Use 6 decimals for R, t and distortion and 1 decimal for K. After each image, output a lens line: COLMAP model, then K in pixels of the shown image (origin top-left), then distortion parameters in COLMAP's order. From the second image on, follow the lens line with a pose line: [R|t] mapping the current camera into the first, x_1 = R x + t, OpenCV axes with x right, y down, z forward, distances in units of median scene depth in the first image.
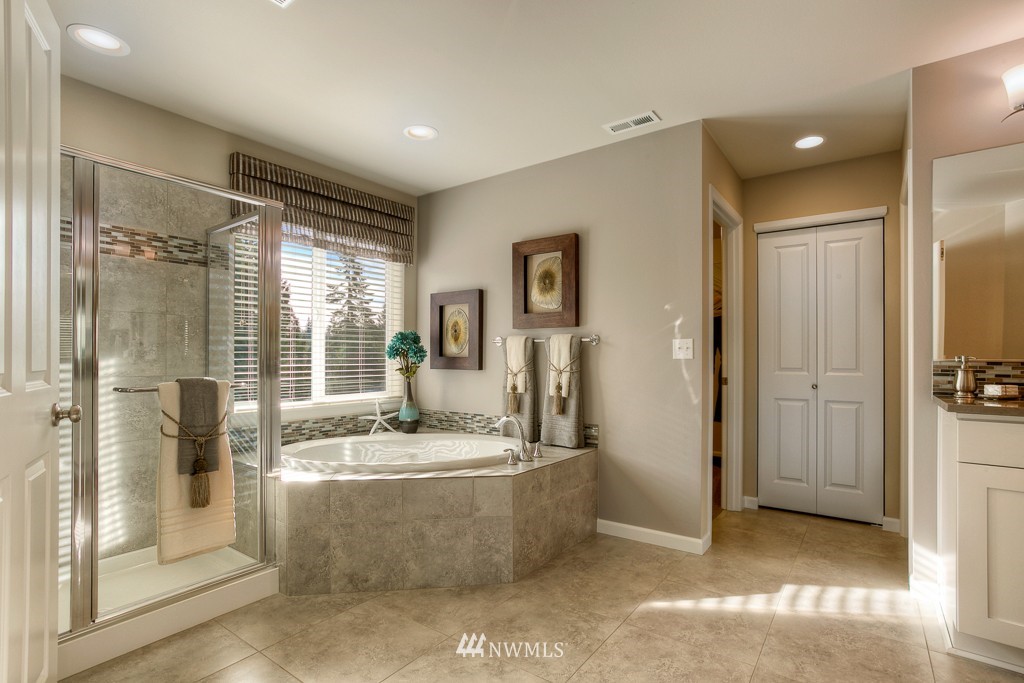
lens RADIAL K [[501.0, 0, 511.5], [0, 501.0, 348.8], [0, 0, 1]] dist [-0.045370, 0.013853]
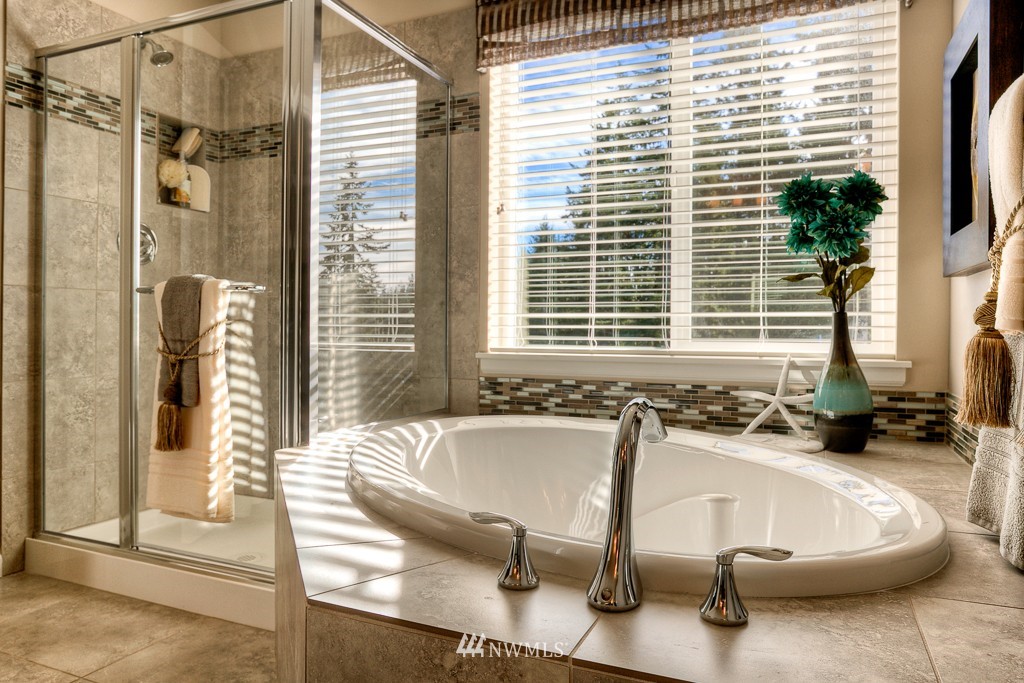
lens RADIAL K [[673.3, 0, 512.3], [0, 673.3, 336.0], [0, 0, 1]] dist [-0.008837, -0.000816]
pose [[0.202547, 0.010117, -0.979220, 0.266505], [0.012290, 0.999842, 0.012873, 0.088008], [0.979195, -0.014642, 0.202391, 0.777654]]
